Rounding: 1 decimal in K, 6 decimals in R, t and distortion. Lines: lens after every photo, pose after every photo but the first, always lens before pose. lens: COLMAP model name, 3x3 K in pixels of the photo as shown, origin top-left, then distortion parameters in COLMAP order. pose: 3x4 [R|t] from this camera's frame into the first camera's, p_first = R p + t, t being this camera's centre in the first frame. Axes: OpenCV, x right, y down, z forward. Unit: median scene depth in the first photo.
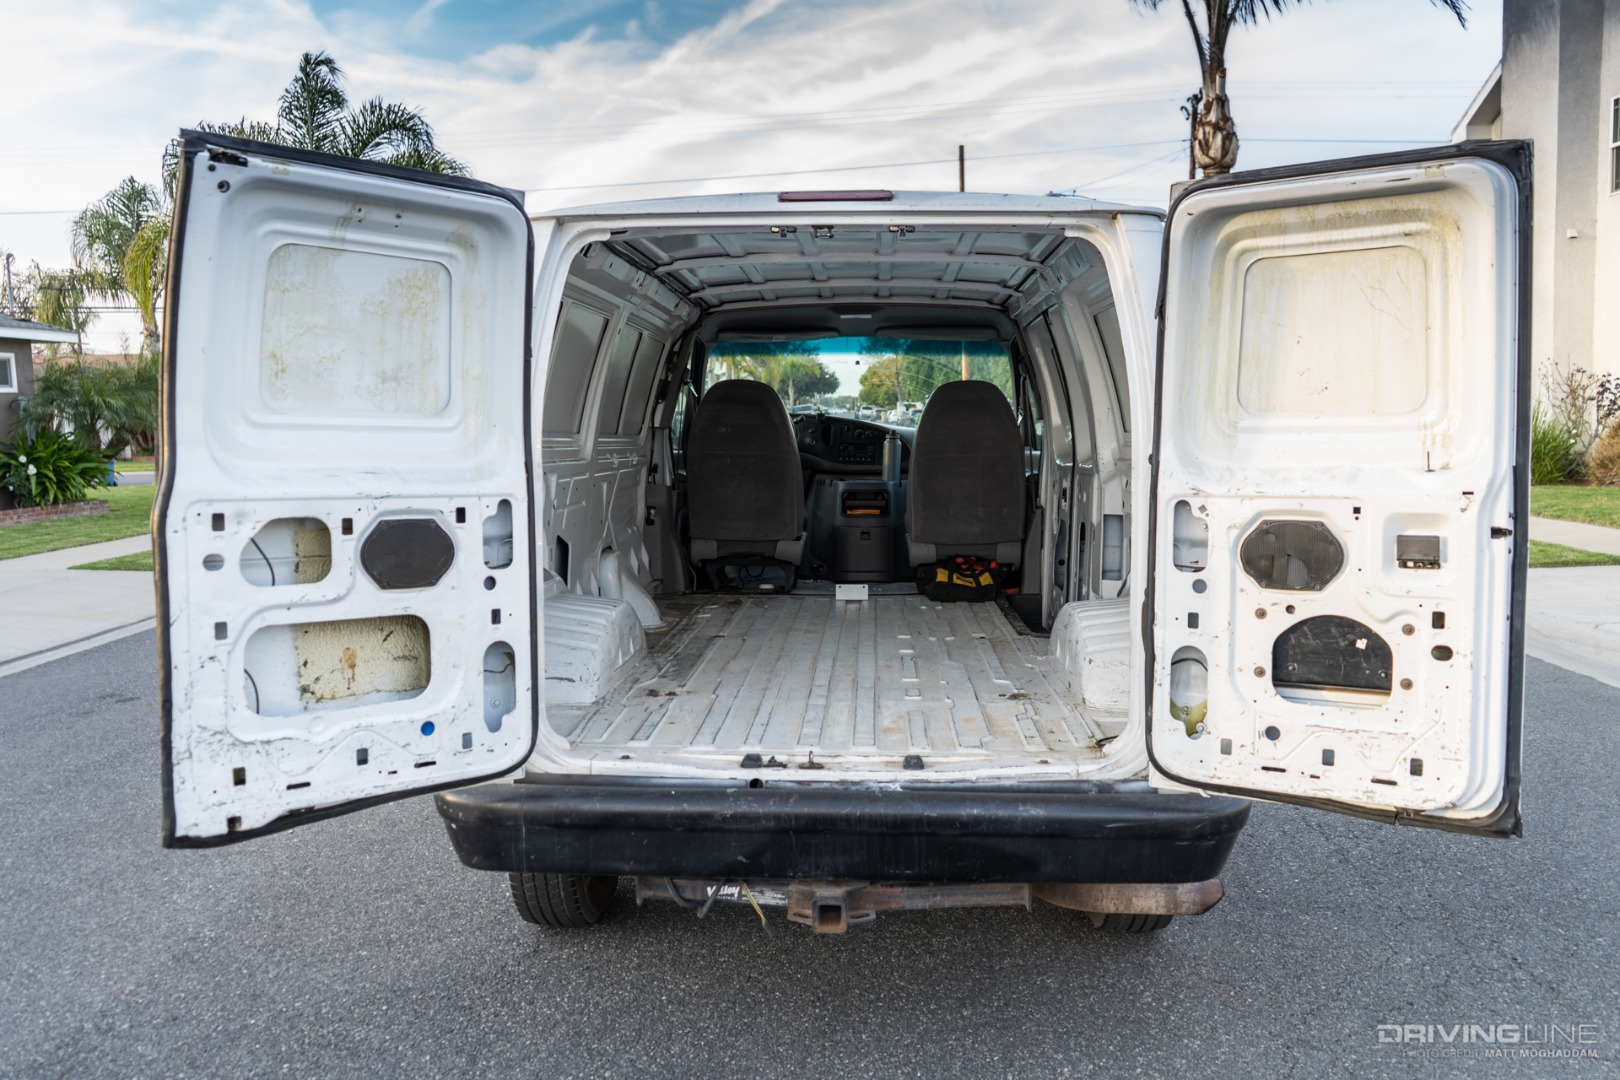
lens RADIAL K [[1309.5, 0, 810.0], [0, 1309.5, 540.0], [0, 0, 1]] dist [-0.001384, 0.000876]
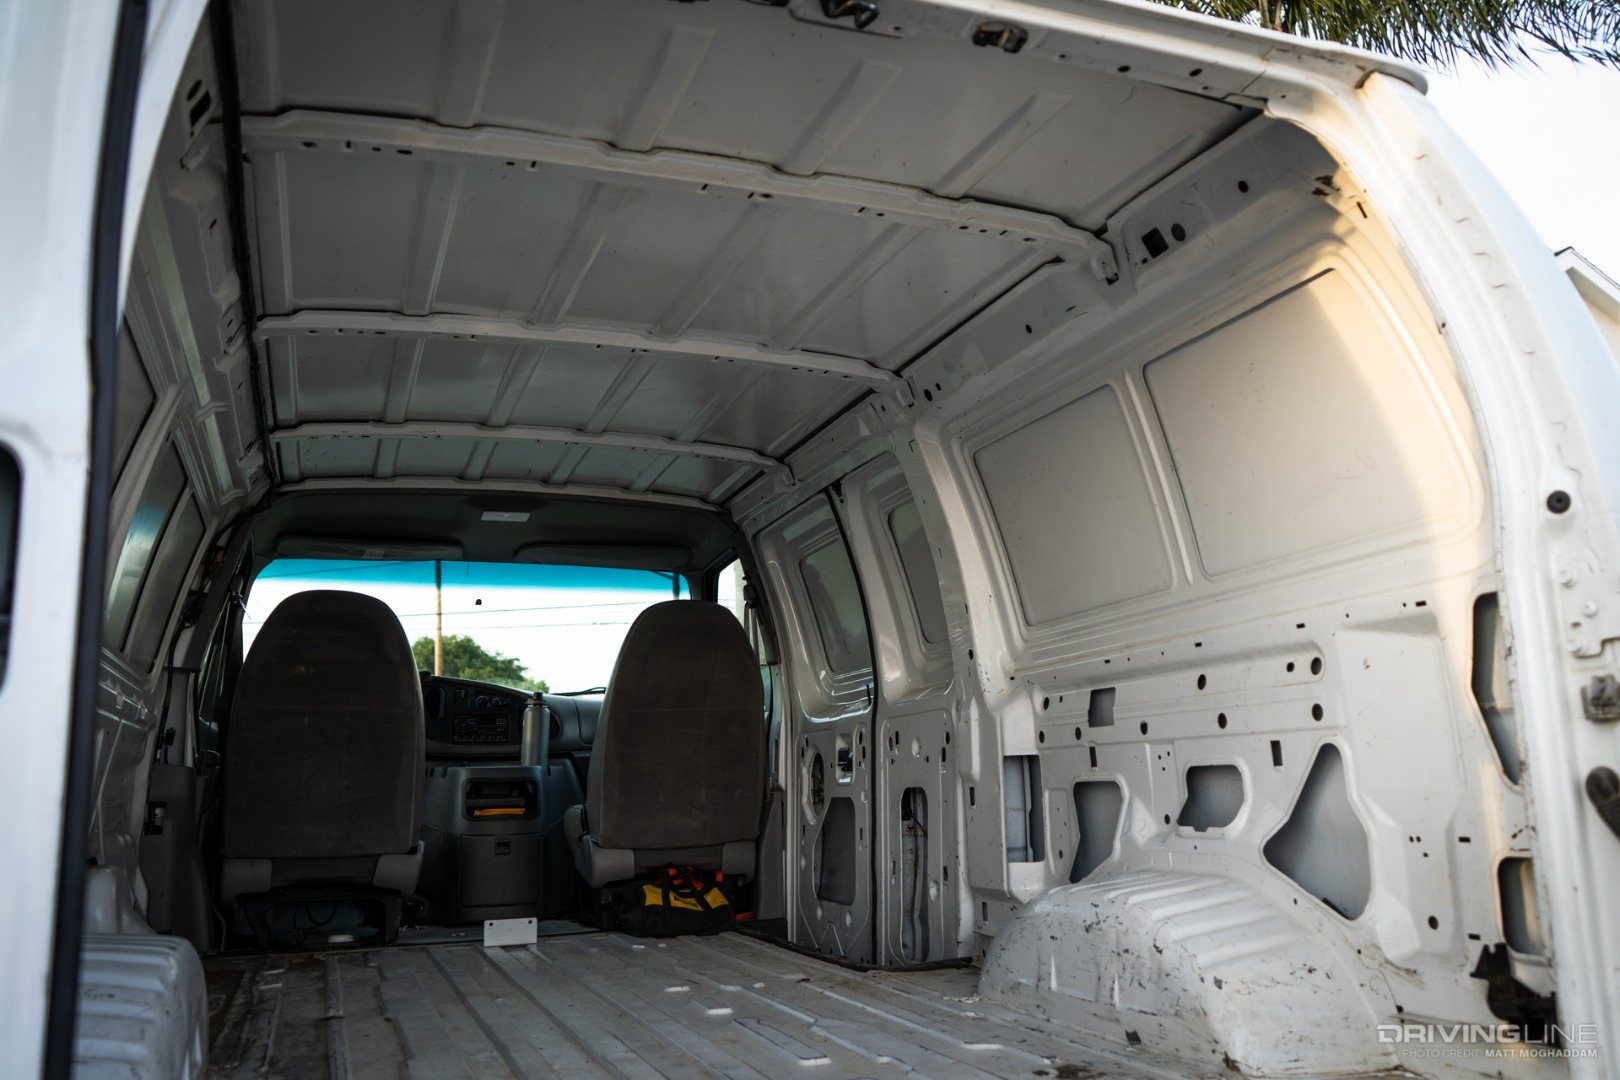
lens RADIAL K [[1309.5, 0, 810.0], [0, 1309.5, 540.0], [0, 0, 1]] dist [-0.001384, 0.000876]
pose [[0.918251, 0.052874, 0.392453, -0.089535], [0.056481, 0.963427, -0.261952, 0.030894], [-0.391951, 0.262704, 0.881681, 0.343747]]
